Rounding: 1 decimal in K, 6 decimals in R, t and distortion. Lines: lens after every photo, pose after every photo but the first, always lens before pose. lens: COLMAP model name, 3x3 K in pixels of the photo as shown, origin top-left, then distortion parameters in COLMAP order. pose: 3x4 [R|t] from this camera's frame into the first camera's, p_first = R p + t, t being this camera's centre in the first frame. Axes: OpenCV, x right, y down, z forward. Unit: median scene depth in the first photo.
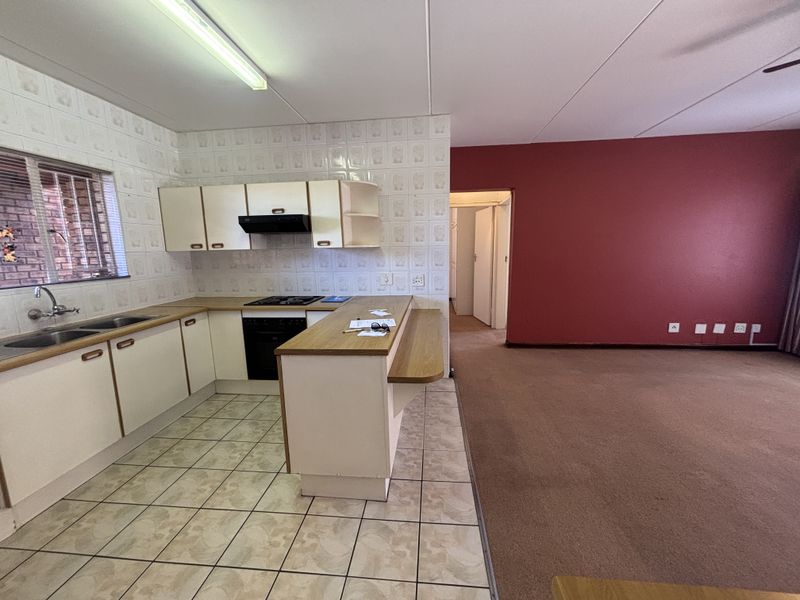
lens RADIAL K [[320.9, 0, 402.5], [0, 320.9, 297.7], [0, 0, 1]] dist [0.001750, -0.001713]
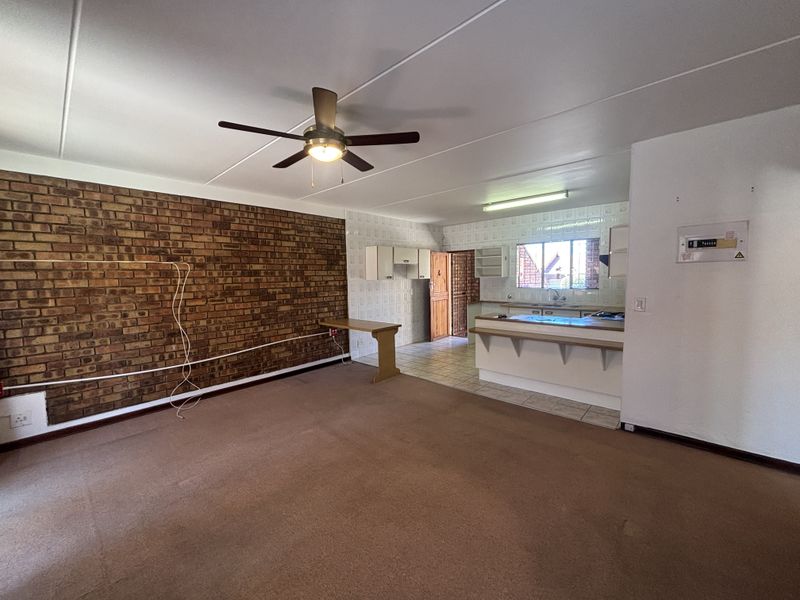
lens RADIAL K [[320.9, 0, 404.2], [0, 320.9, 299.8], [0, 0, 1]] dist [0.001750, -0.001713]
pose [[-0.595548, 0.089315, -0.798339, 1.538866], [-0.101814, 0.977394, 0.185299, -0.259195], [0.796842, 0.191636, -0.572991, 1.267750]]
